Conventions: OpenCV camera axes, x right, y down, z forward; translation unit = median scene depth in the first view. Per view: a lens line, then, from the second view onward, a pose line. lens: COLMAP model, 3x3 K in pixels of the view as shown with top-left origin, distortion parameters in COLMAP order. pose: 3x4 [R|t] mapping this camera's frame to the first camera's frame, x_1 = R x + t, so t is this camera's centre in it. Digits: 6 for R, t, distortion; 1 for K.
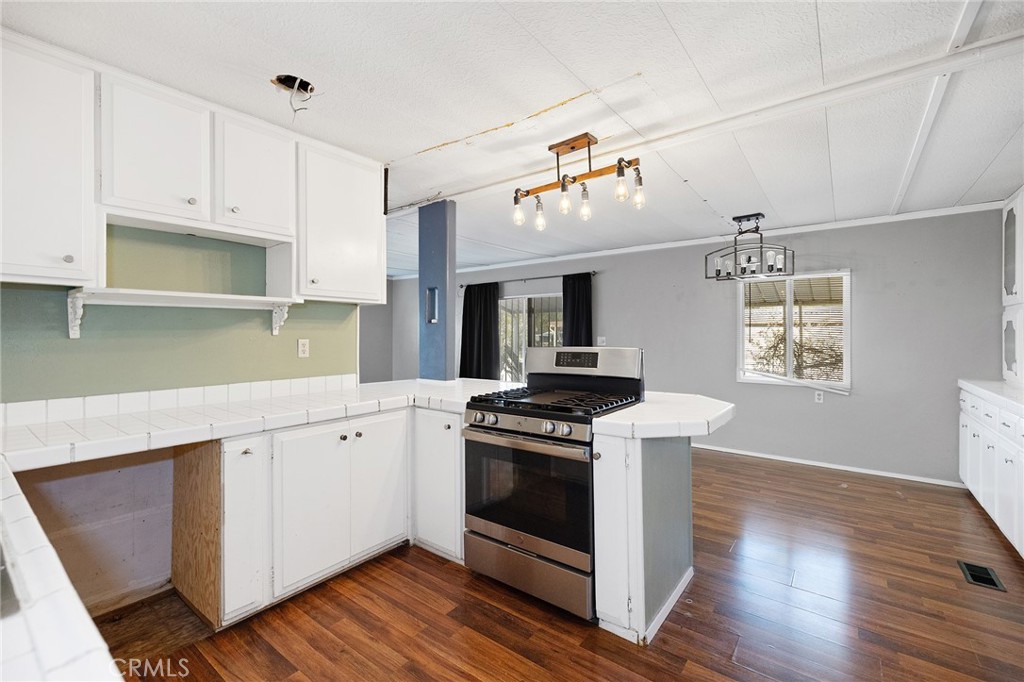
lens RADIAL K [[440.9, 0, 505.8], [0, 440.9, 333.9], [0, 0, 1]] dist [0.014663, 0.000149]
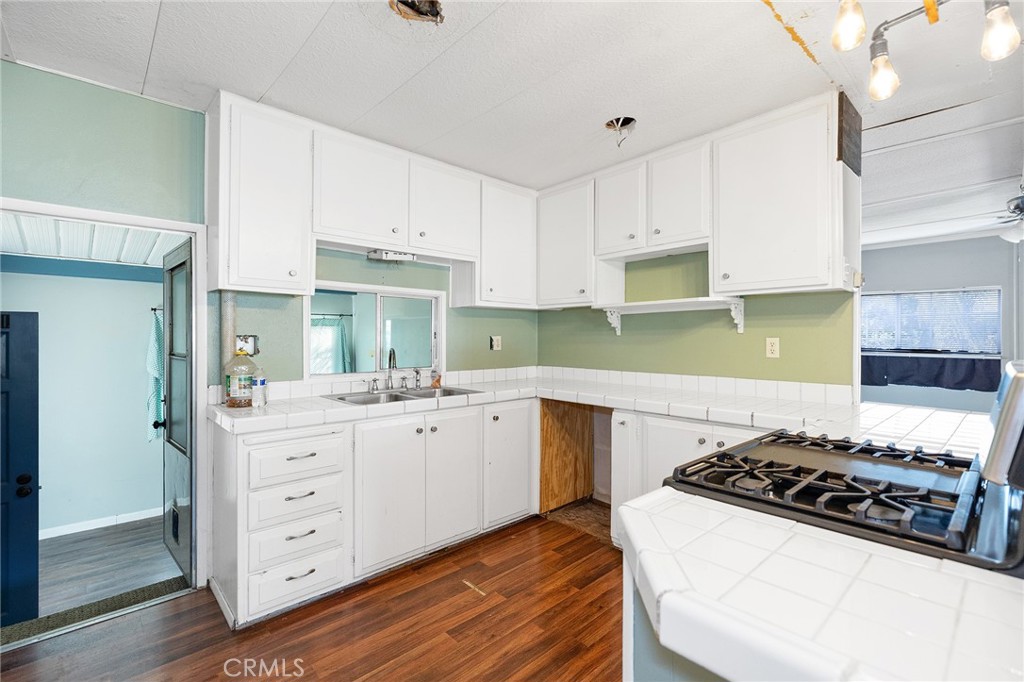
lens RADIAL K [[446.9, 0, 523.2], [0, 446.9, 339.0], [0, 0, 1]] dist [0.003070, 0.000739]
pose [[-0.156438, 0.009262, -0.987644, 0.325074], [0.001917, 0.999957, 0.009074, 0.003182], [0.987686, -0.000474, -0.156449, 0.398170]]
